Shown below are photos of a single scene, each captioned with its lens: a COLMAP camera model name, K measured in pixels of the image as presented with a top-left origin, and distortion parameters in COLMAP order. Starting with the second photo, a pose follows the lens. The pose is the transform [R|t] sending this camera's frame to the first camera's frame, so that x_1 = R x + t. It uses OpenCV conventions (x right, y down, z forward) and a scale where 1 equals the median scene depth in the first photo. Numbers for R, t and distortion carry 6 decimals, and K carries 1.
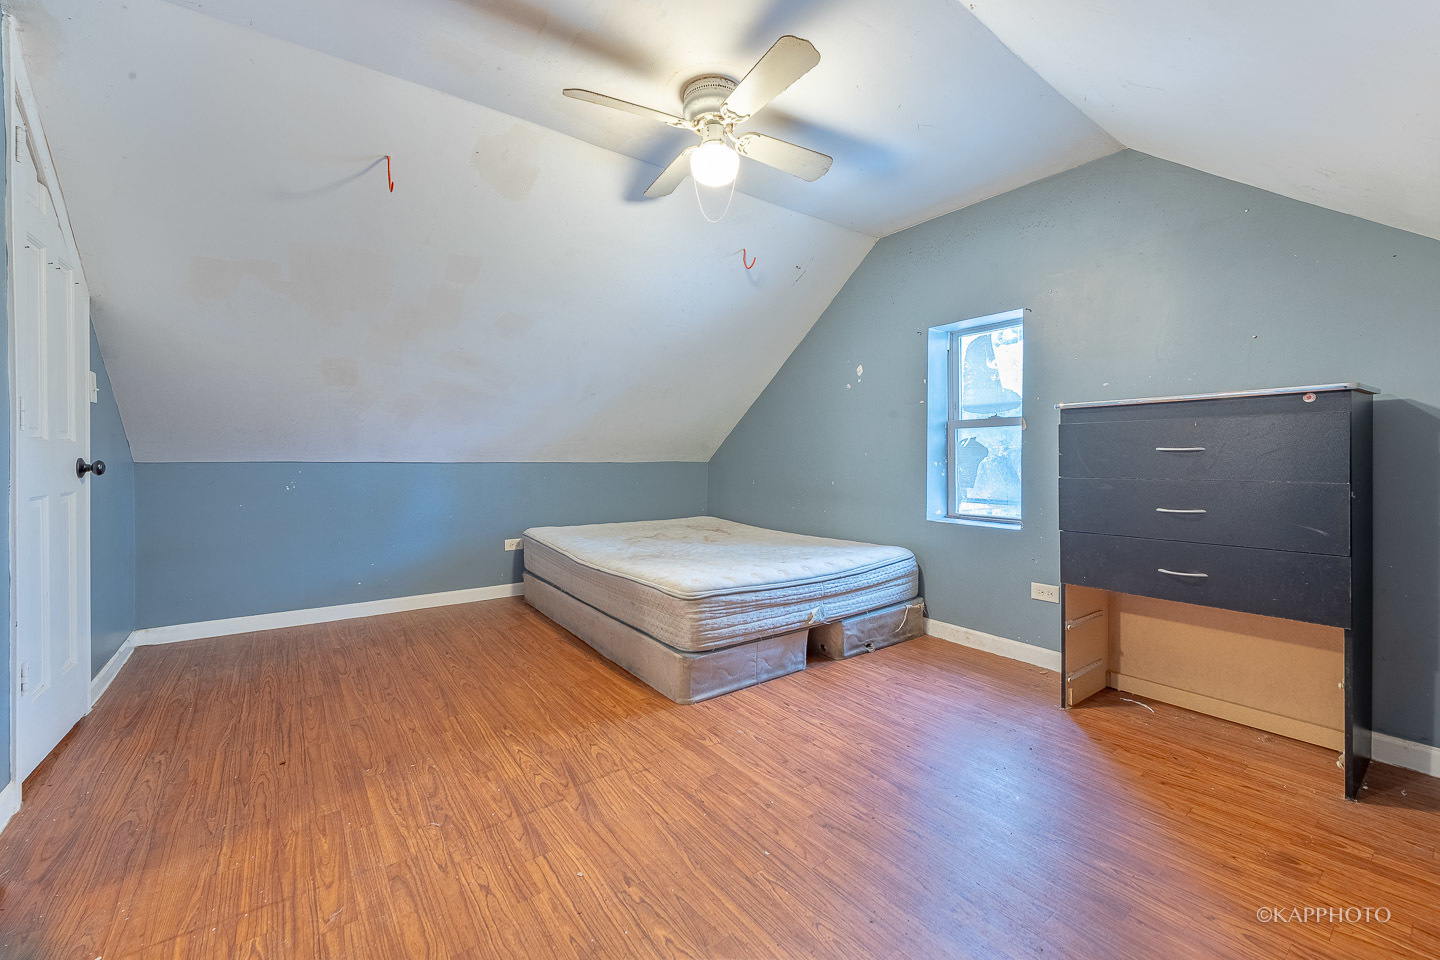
lens RADIAL K [[565.4, 0, 728.1], [0, 565.4, 451.9], [0, 0, 1]] dist [0.002883, 0.000263]
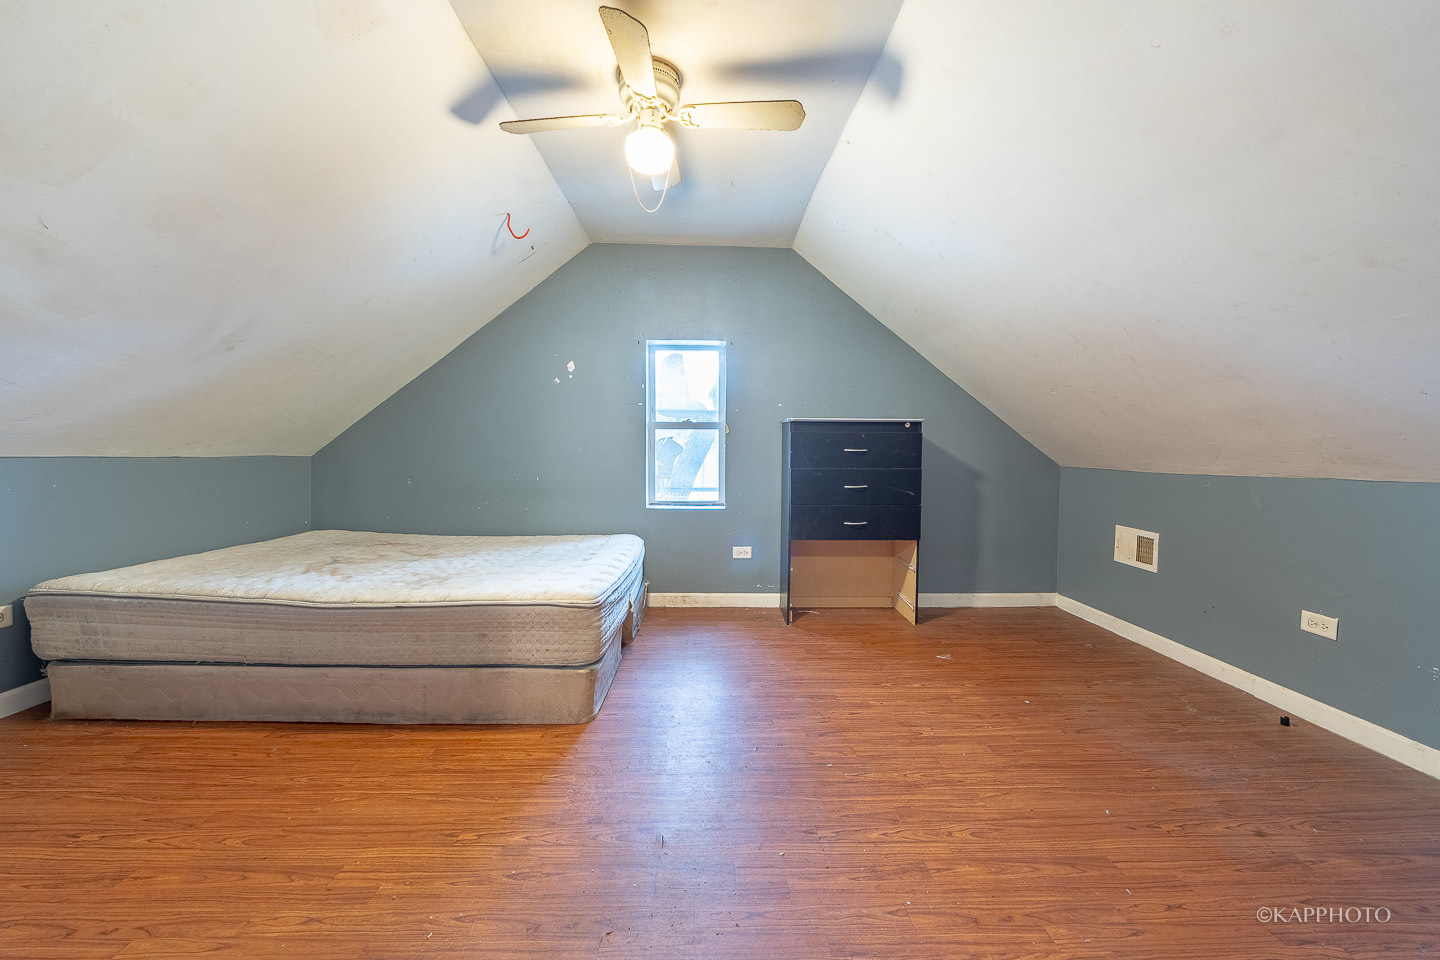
lens RADIAL K [[569.5, 0, 719.1], [0, 569.5, 458.6], [0, 0, 1]] dist [0.001704, 0.000024]
pose [[0.580930, -0.003673, 0.813945, -0.614783], [-0.016996, 0.999717, 0.016642, -0.001101], [-0.813776, -0.023502, 0.580703, 0.257762]]
